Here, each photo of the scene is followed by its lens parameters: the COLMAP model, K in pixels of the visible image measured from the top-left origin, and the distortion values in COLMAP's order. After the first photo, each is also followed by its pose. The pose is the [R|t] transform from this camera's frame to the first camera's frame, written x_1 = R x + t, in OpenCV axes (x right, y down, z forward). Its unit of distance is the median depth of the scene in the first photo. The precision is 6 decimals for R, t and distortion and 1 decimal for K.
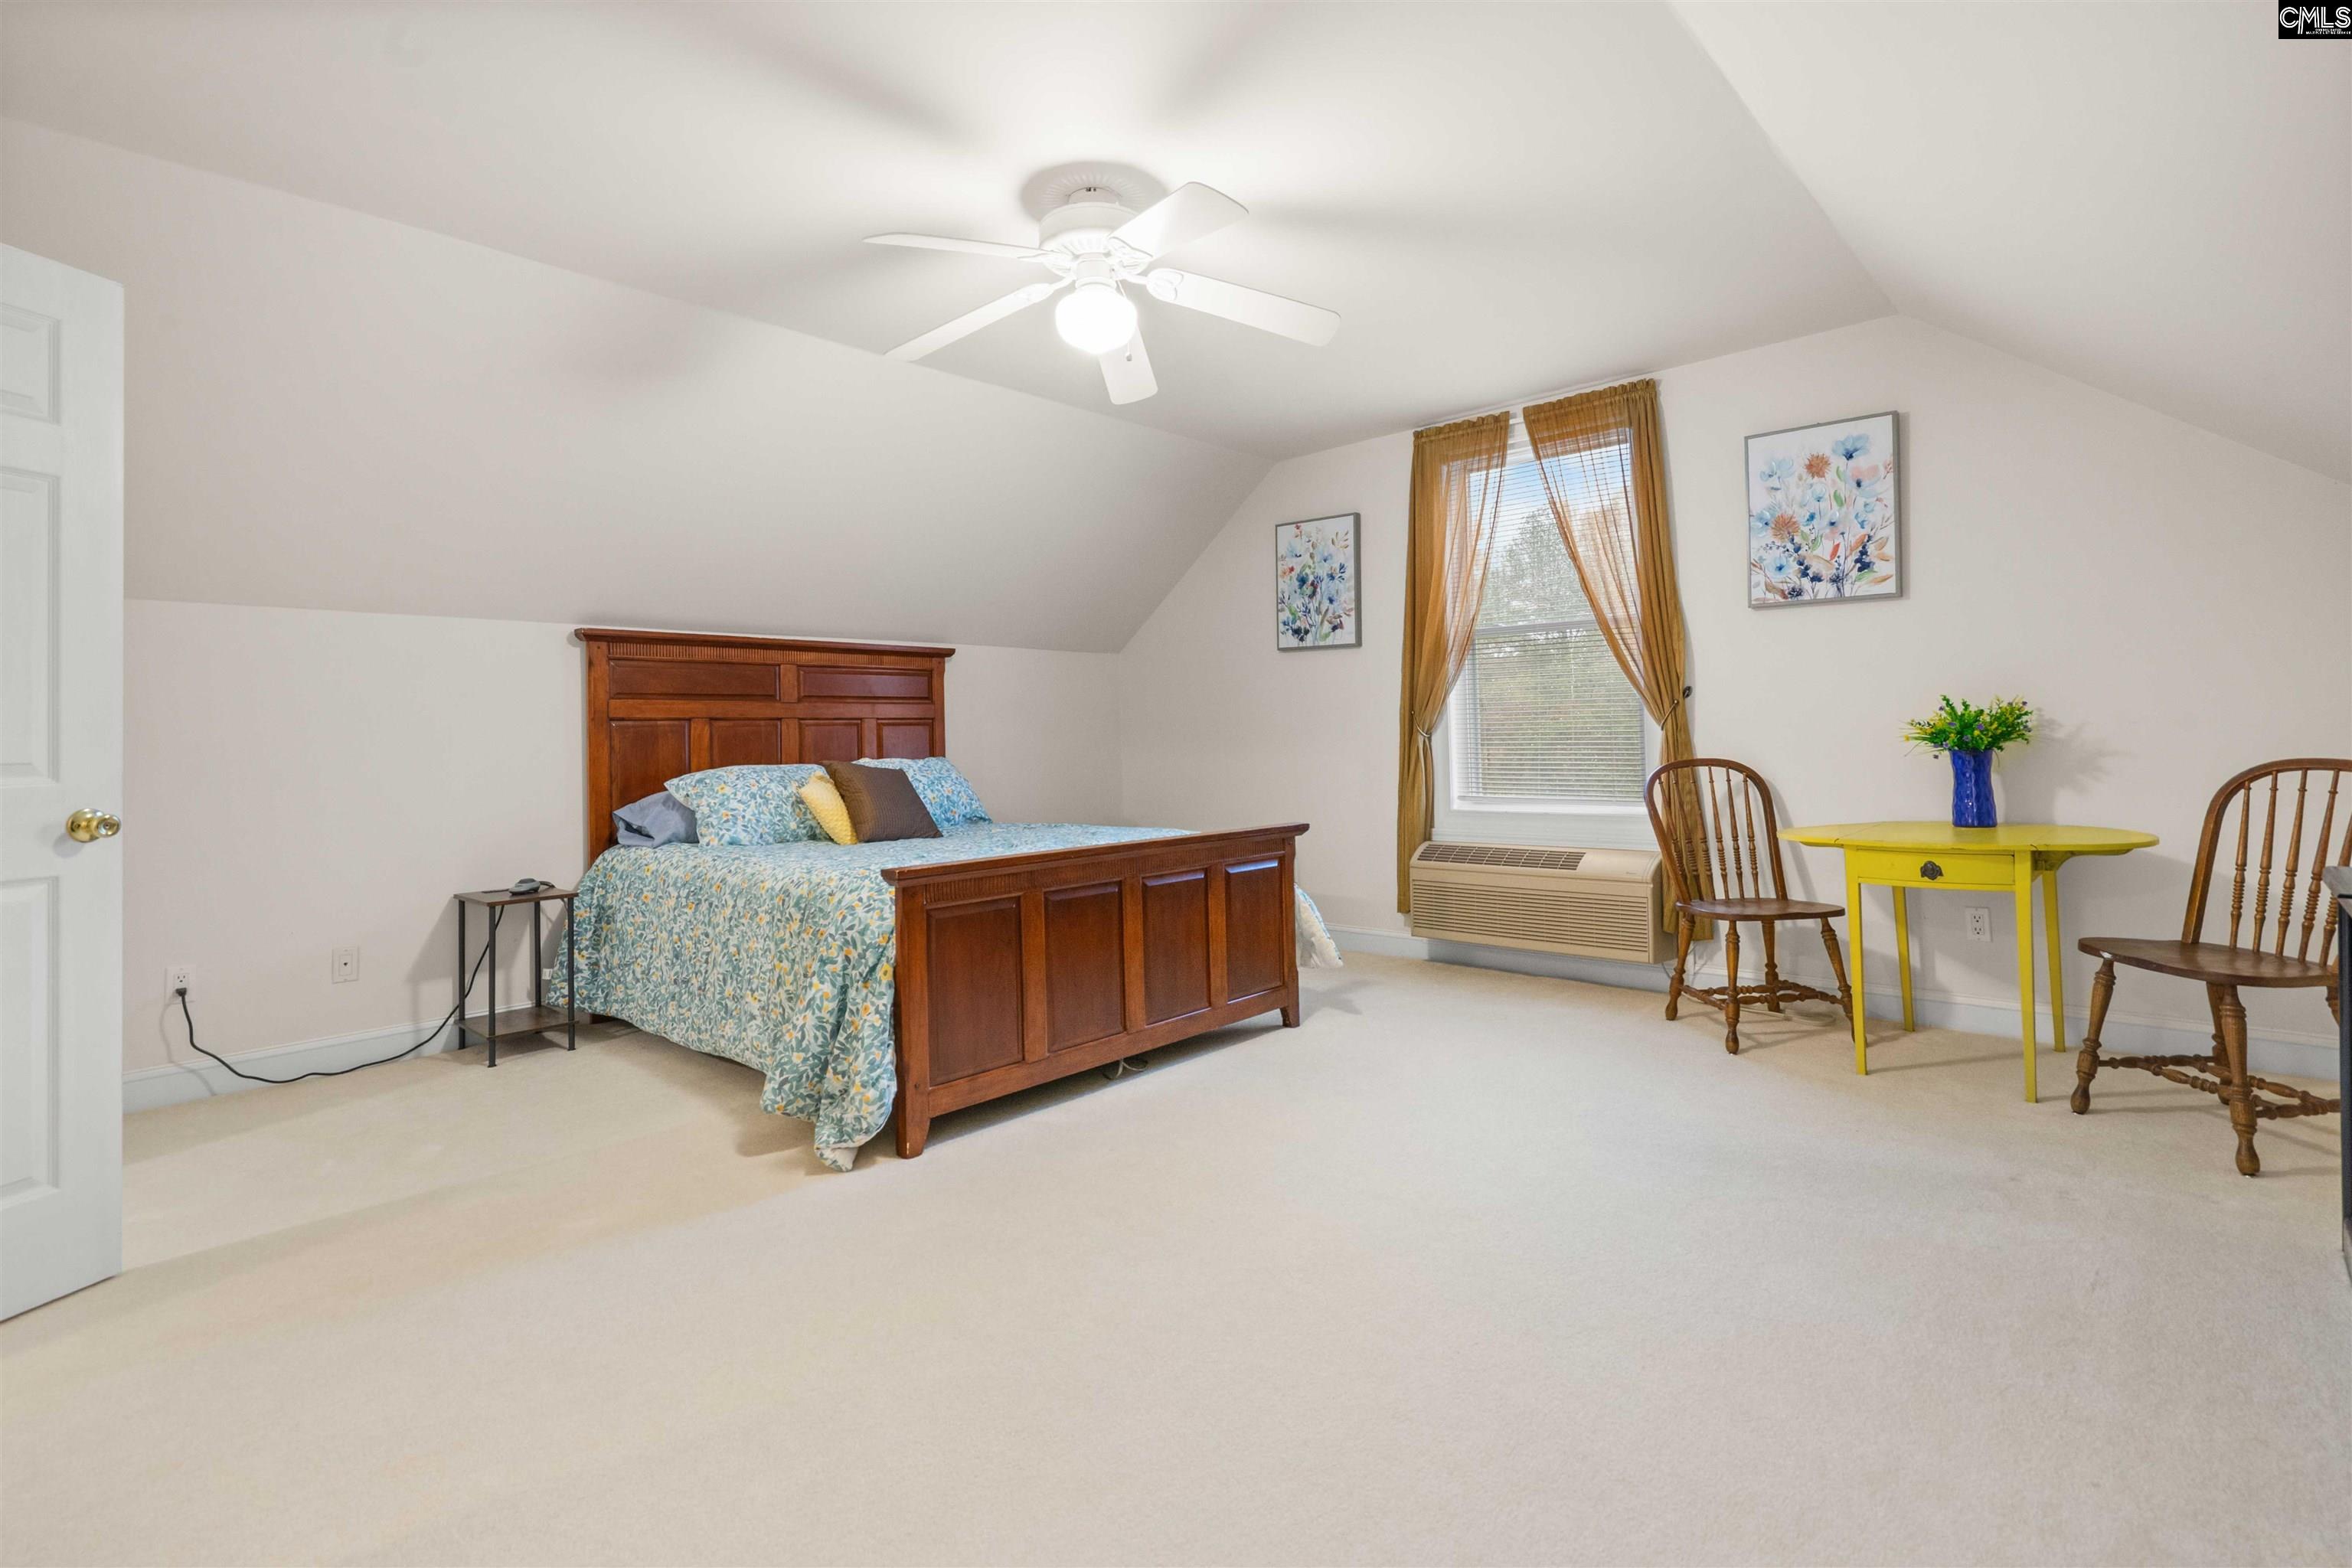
lens RADIAL K [[1095.2, 0, 1185.2], [0, 1095.2, 780.2], [0, 0, 1]] dist [0.001422, -0.000348]
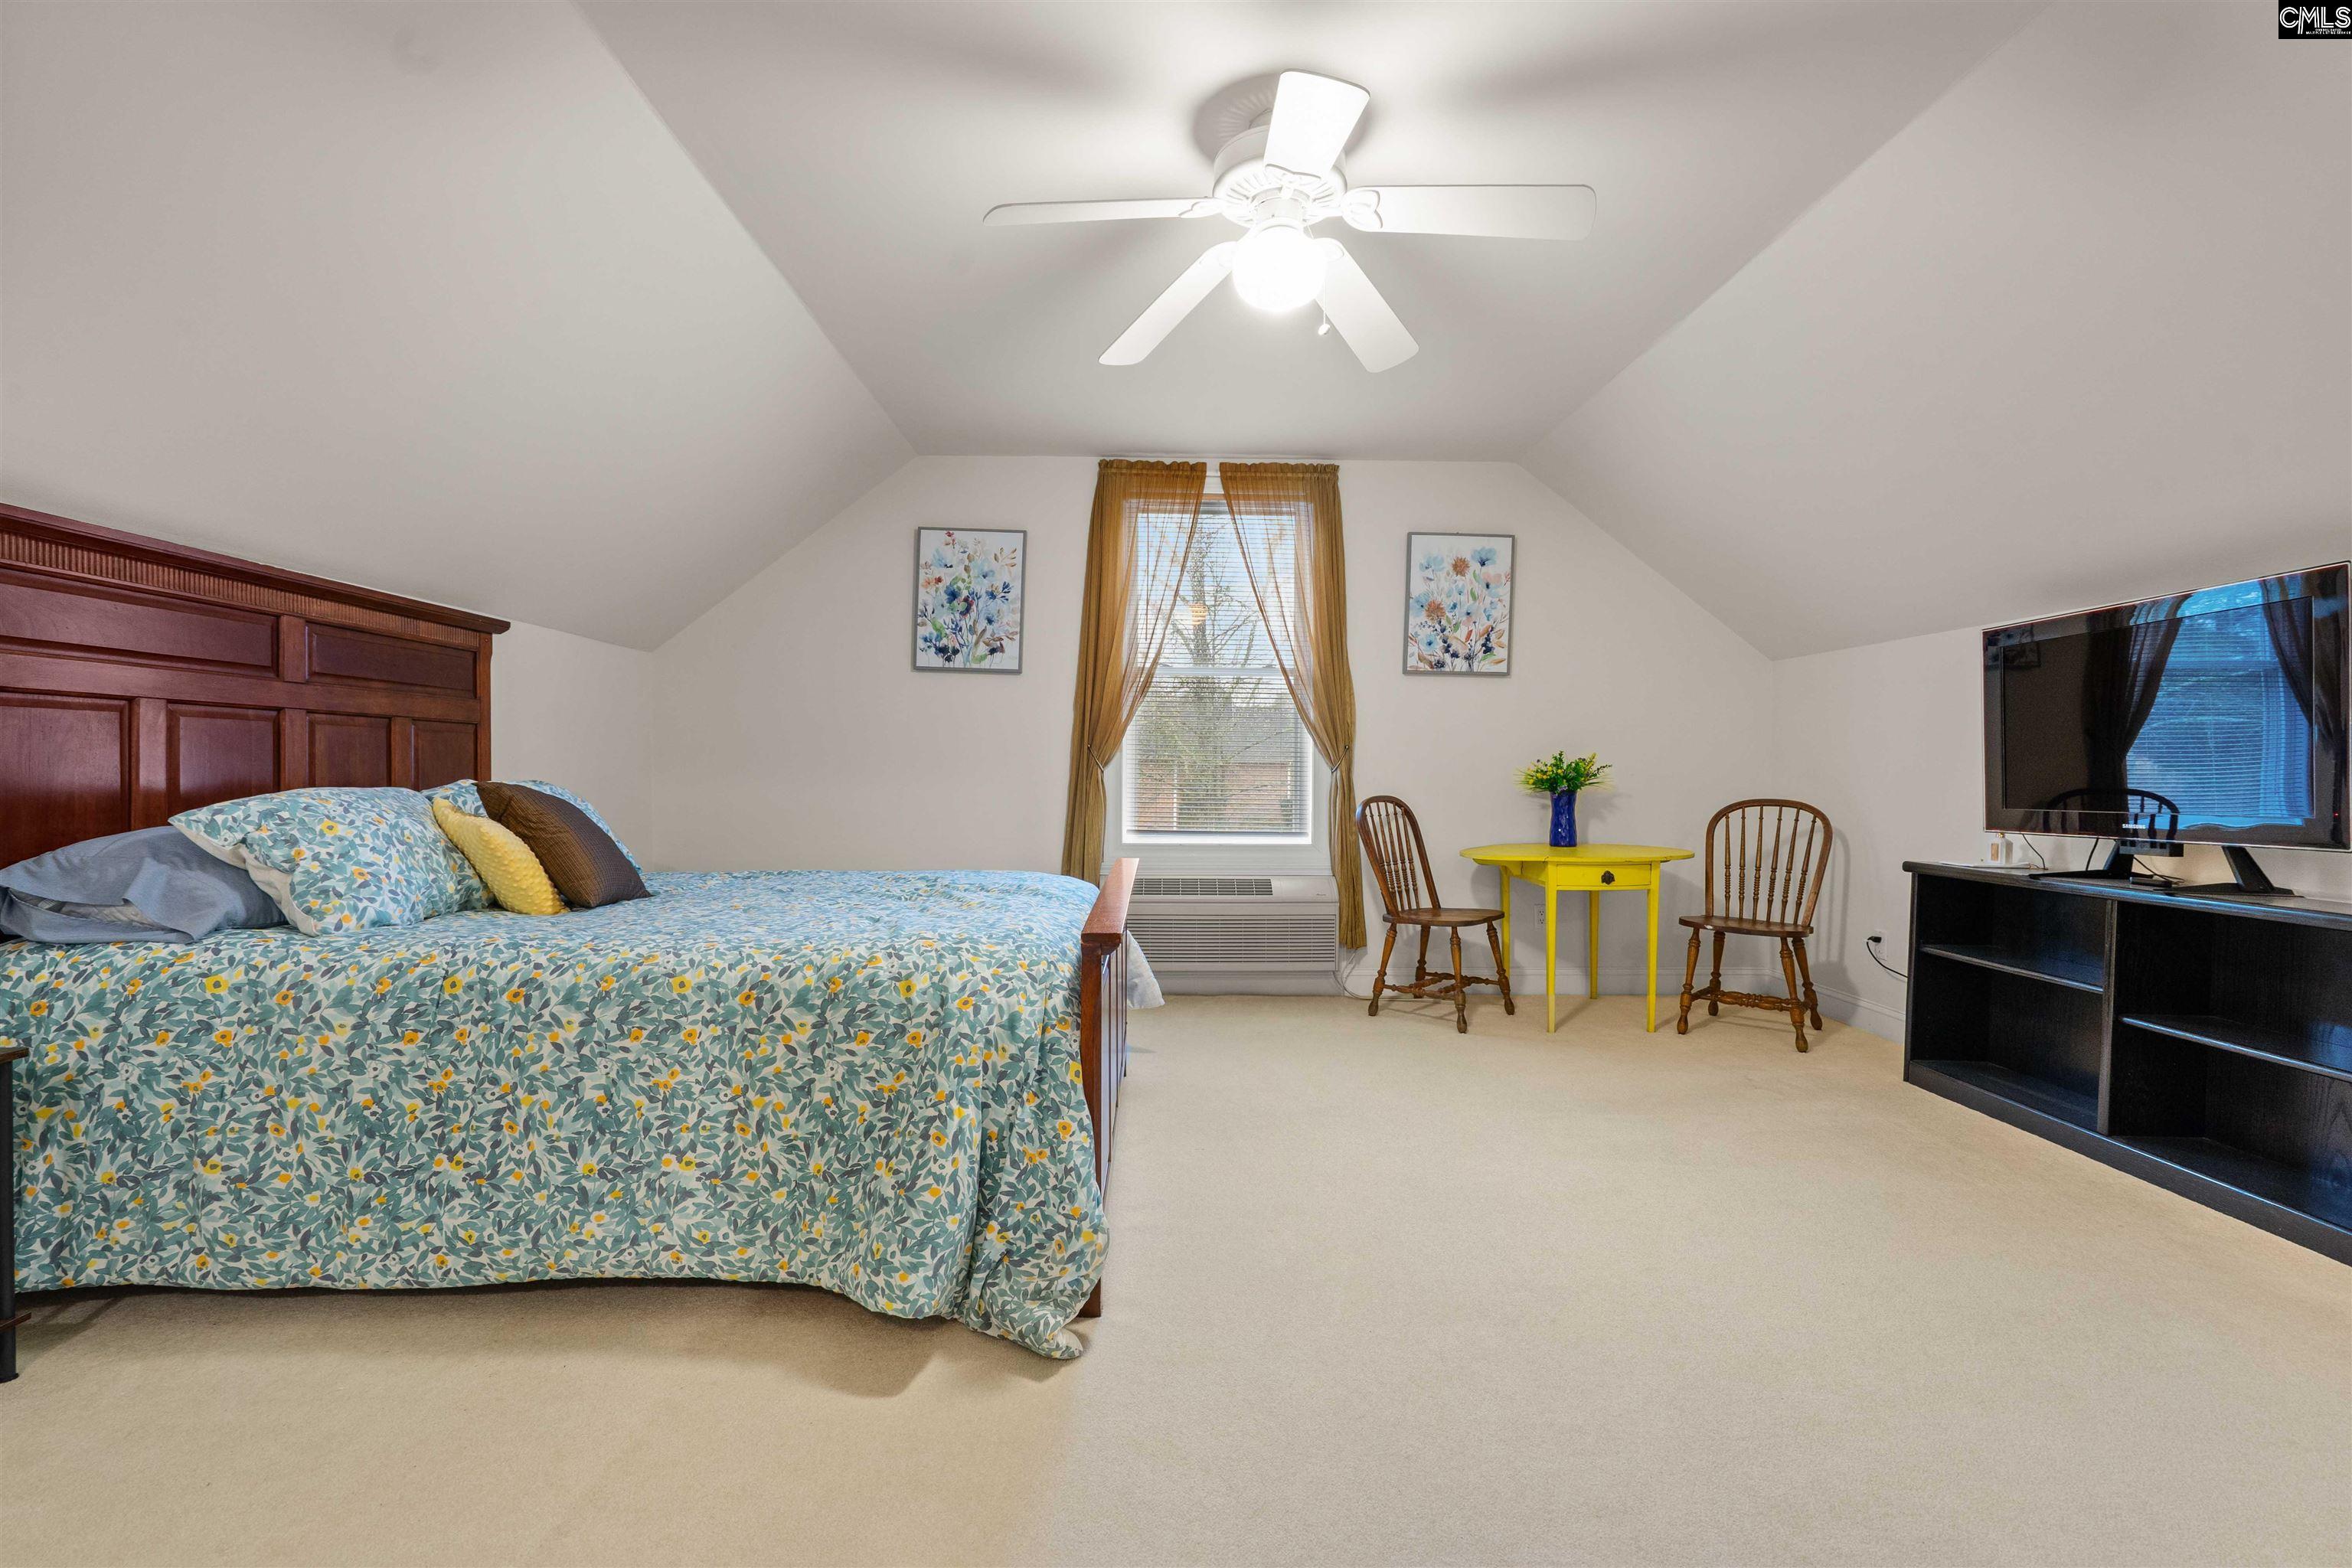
lens RADIAL K [[1065.3, 0, 1178.1], [0, 1065.3, 846.9], [0, 0, 1]] dist [0.000367, 0.000002]
pose [[0.723722, -0.021348, 0.689761, -0.485088], [0.003067, 0.999611, 0.027720, 0.003469], [-0.690084, -0.017947, 0.723506, 0.301817]]
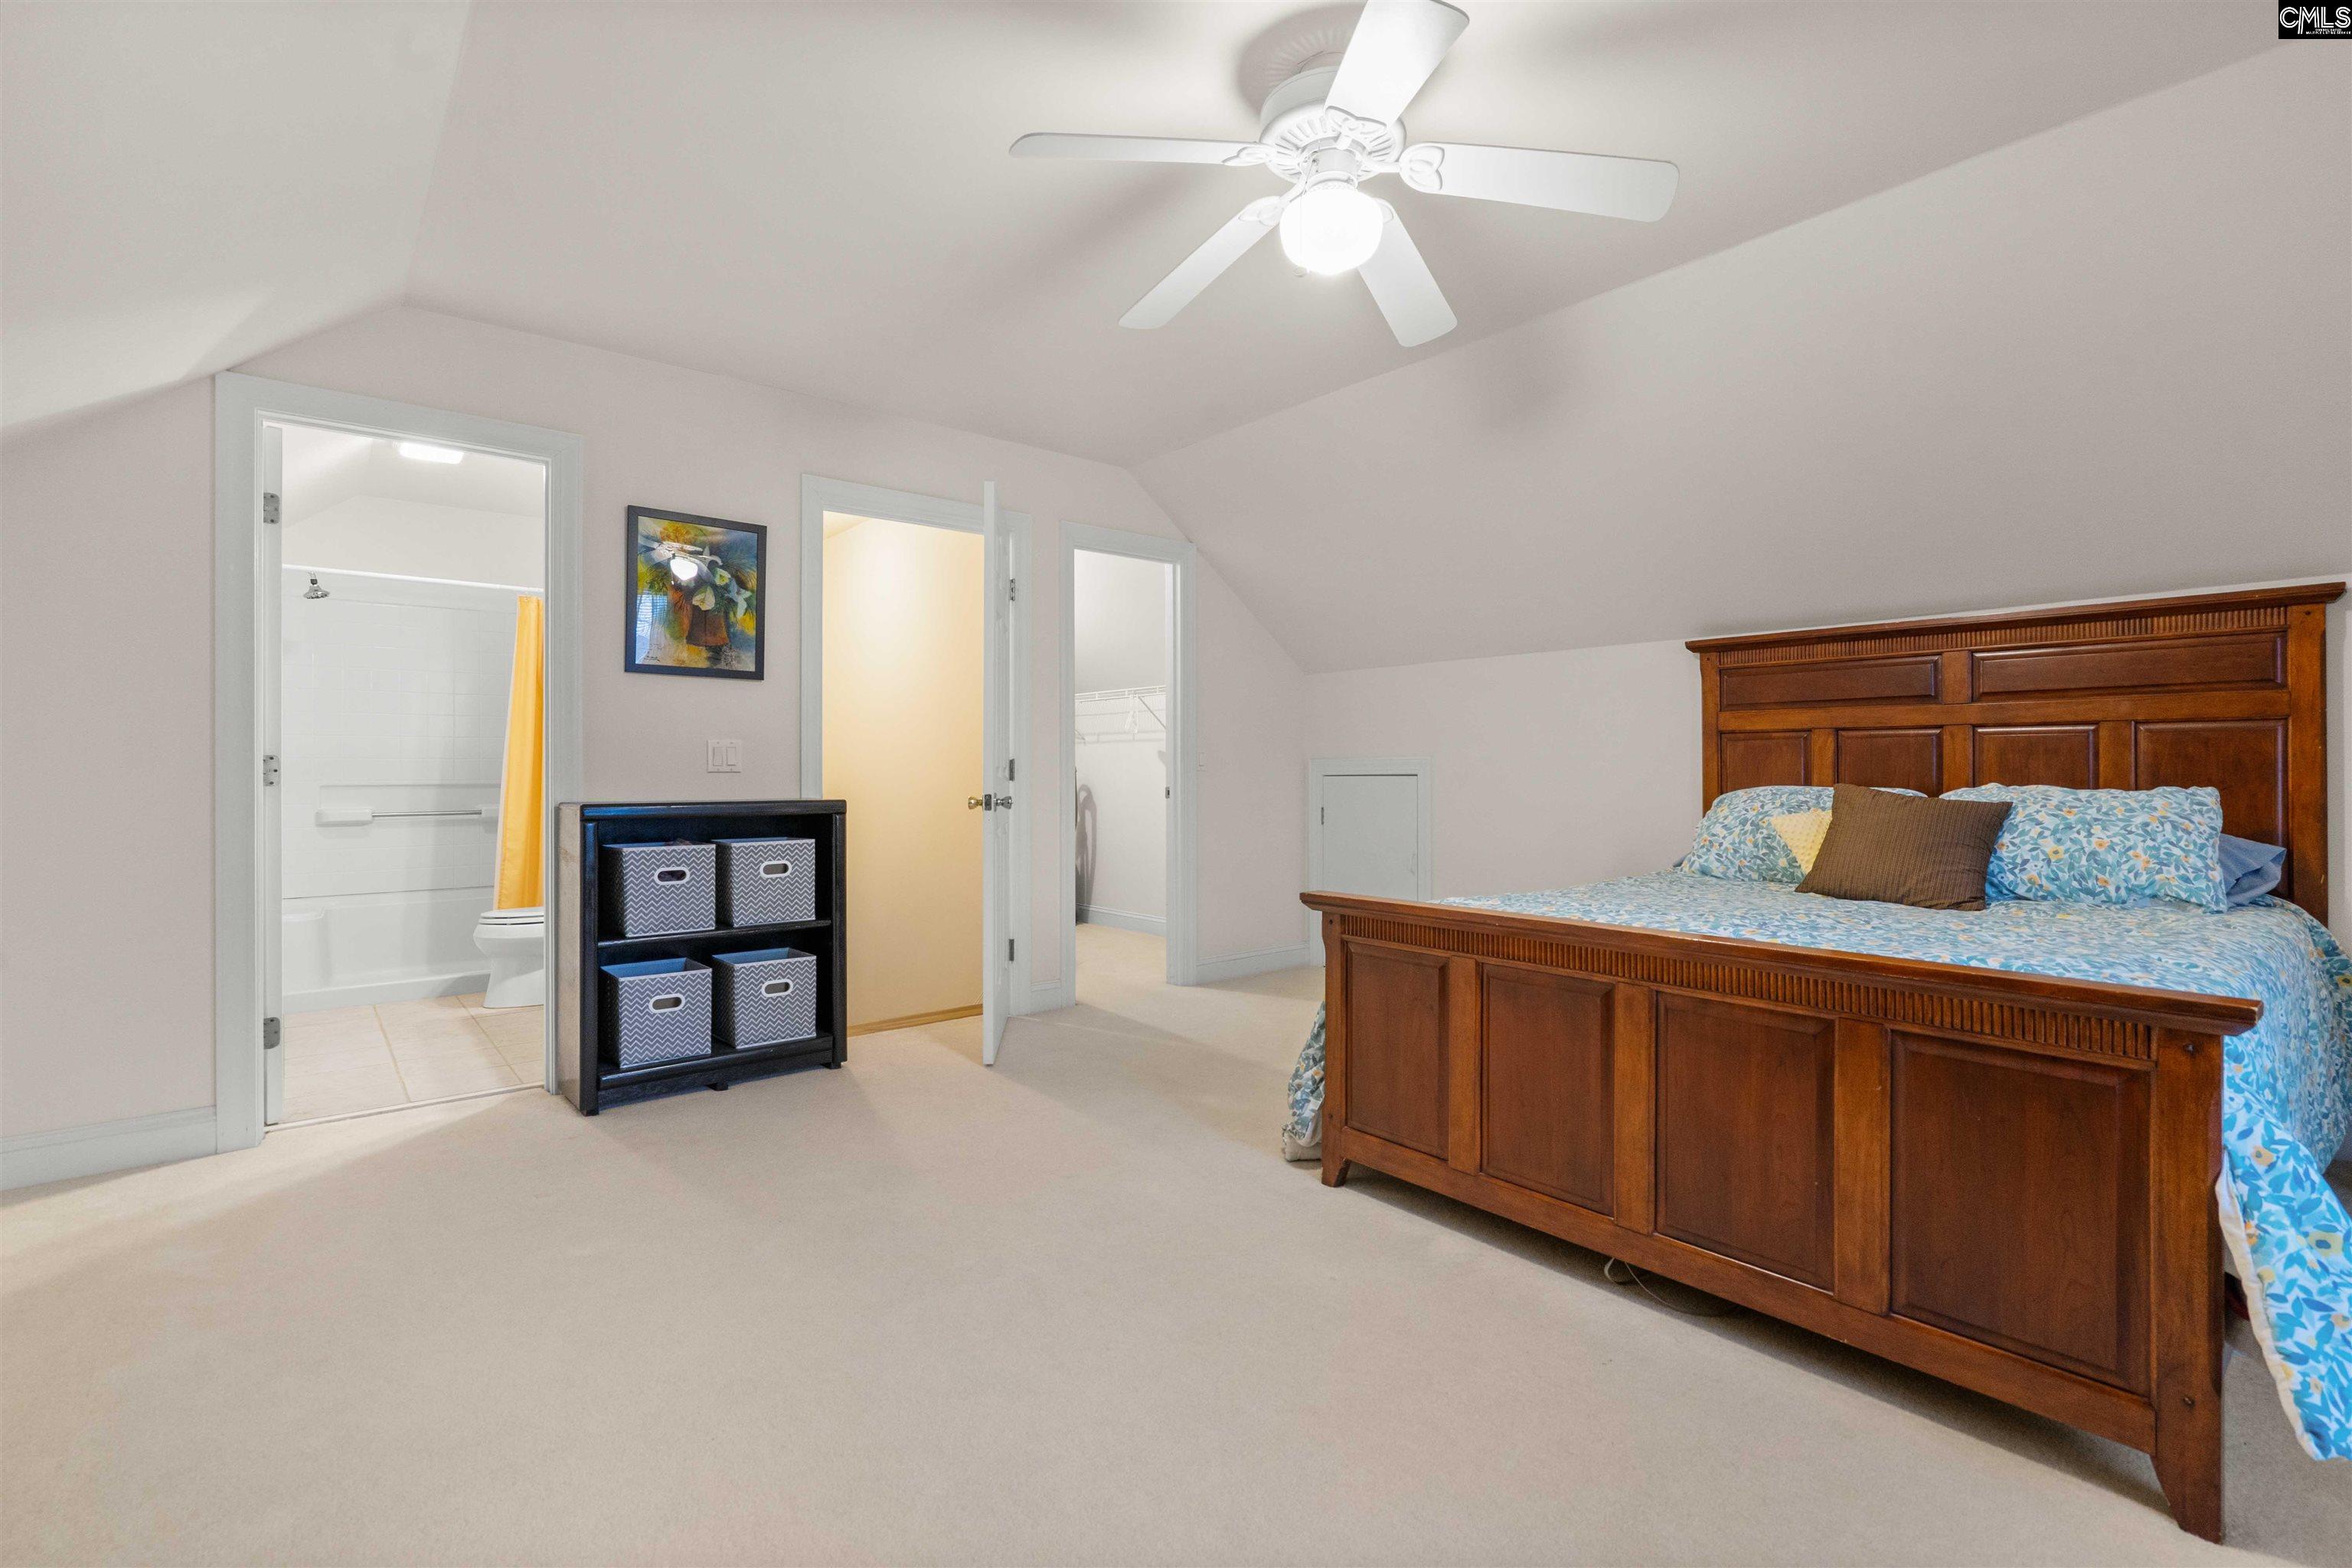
lens RADIAL K [[1095.2, 0, 1185.2], [0, 1095.2, 780.2], [0, 0, 1]] dist [0.001422, -0.000348]
pose [[-0.133023, 0.033508, -0.990546, 0.504183], [-0.034389, 0.998670, 0.038401, -0.035429], [0.990516, 0.039172, -0.131694, 0.687092]]
